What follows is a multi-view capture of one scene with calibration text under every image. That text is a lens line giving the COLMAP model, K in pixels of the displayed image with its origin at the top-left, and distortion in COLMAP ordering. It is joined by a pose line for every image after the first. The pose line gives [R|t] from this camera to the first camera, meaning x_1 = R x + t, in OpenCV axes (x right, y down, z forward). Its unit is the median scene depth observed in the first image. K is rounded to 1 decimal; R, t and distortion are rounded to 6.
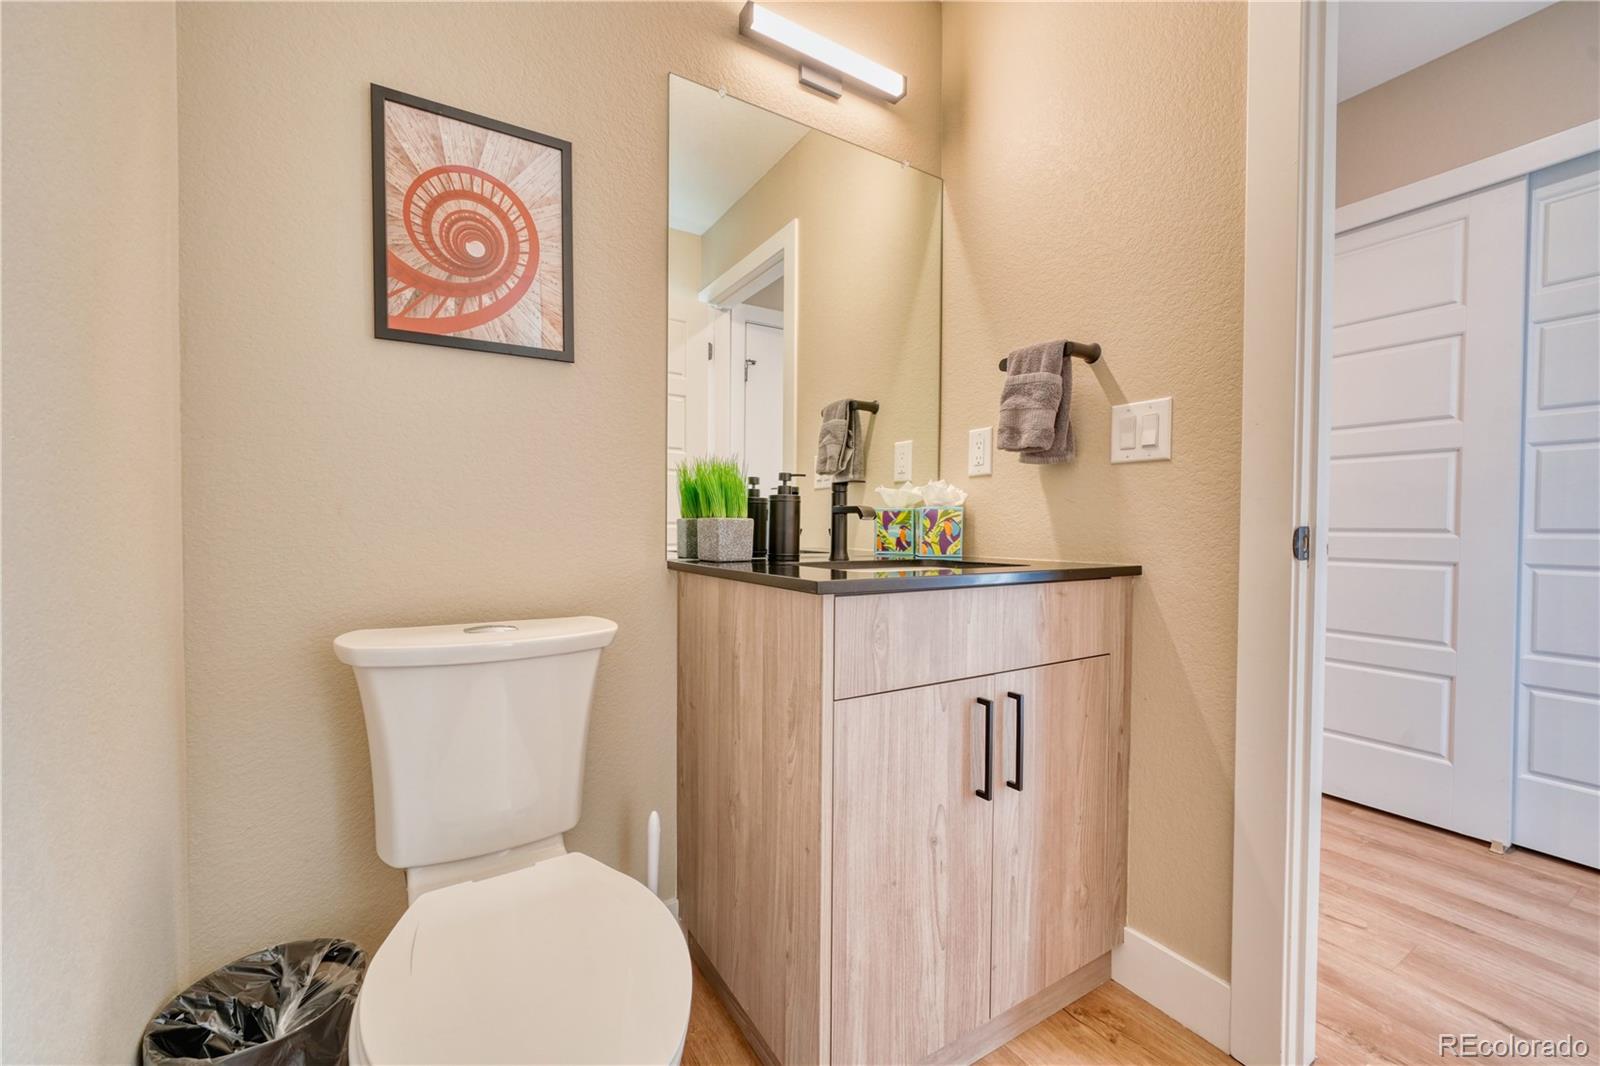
lens RADIAL K [[630.6, 0, 794.3], [0, 630.6, 533.5], [0, 0, 1]] dist [-0.007288, 0.000348]
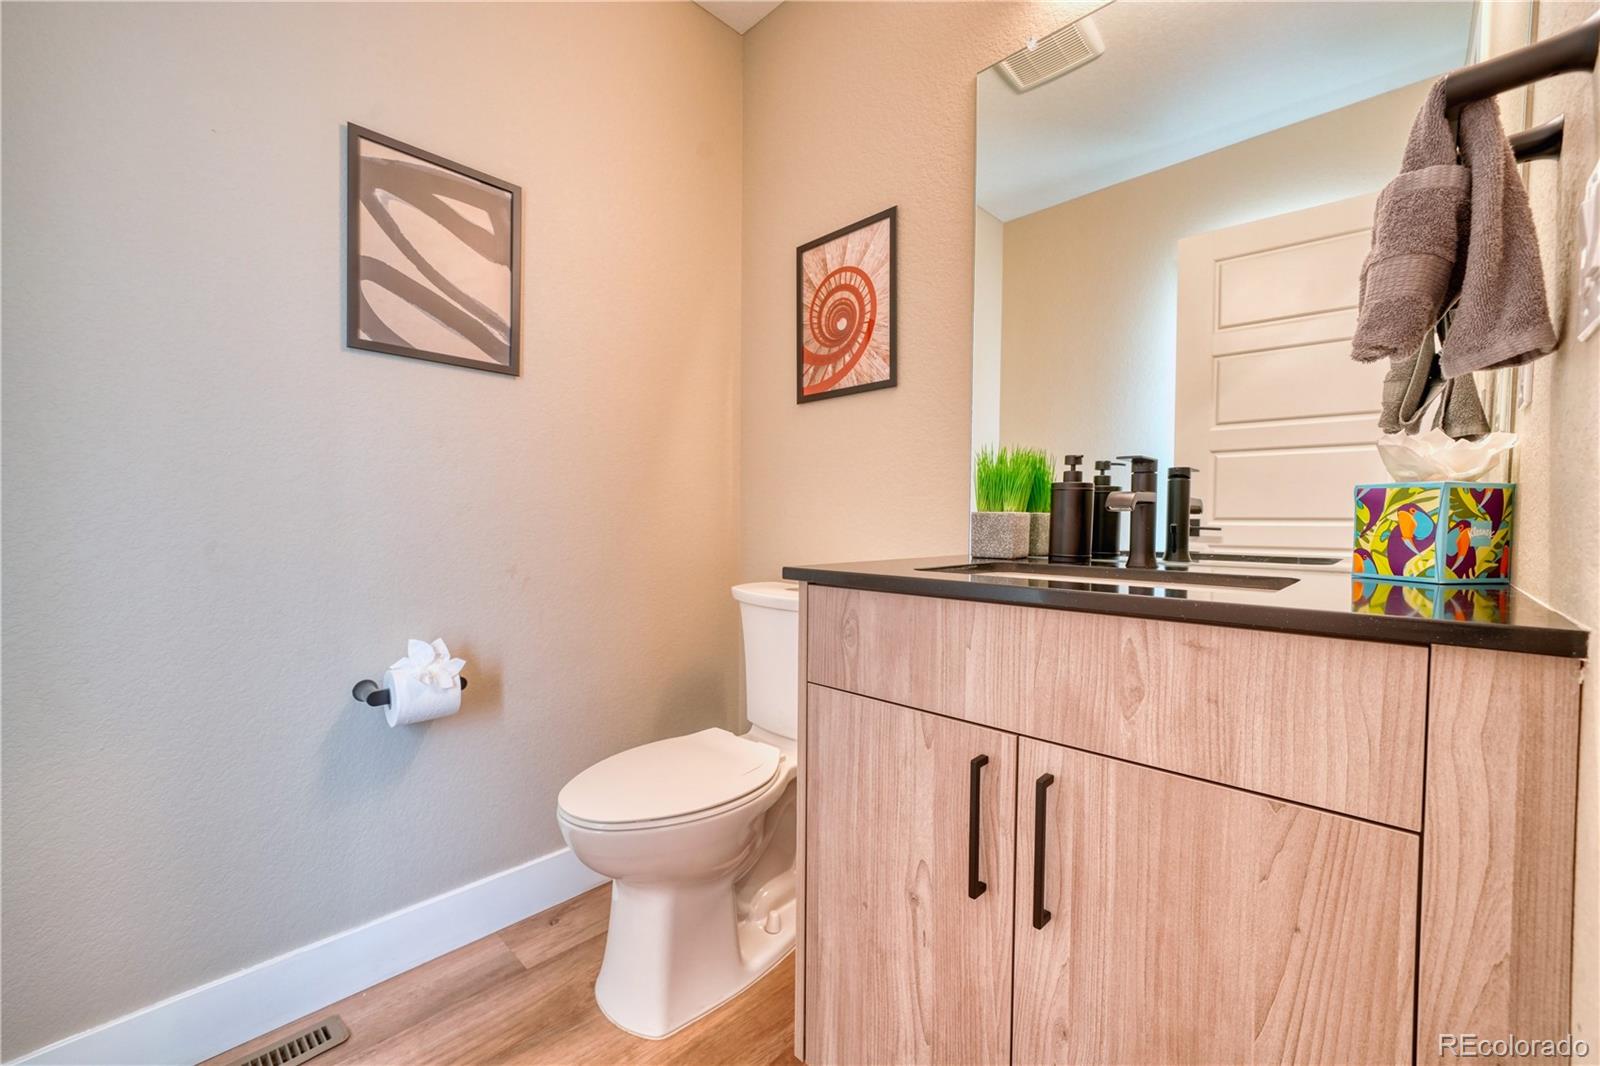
lens RADIAL K [[630.6, 0, 795.2], [0, 630.6, 534.7], [0, 0, 1]] dist [-0.007288, 0.000348]
pose [[0.252711, 0.017171, -0.967389, 0.861489], [-0.016760, 0.999770, 0.013367, 0.002151], [0.967397, 0.012836, 0.252941, 0.560350]]
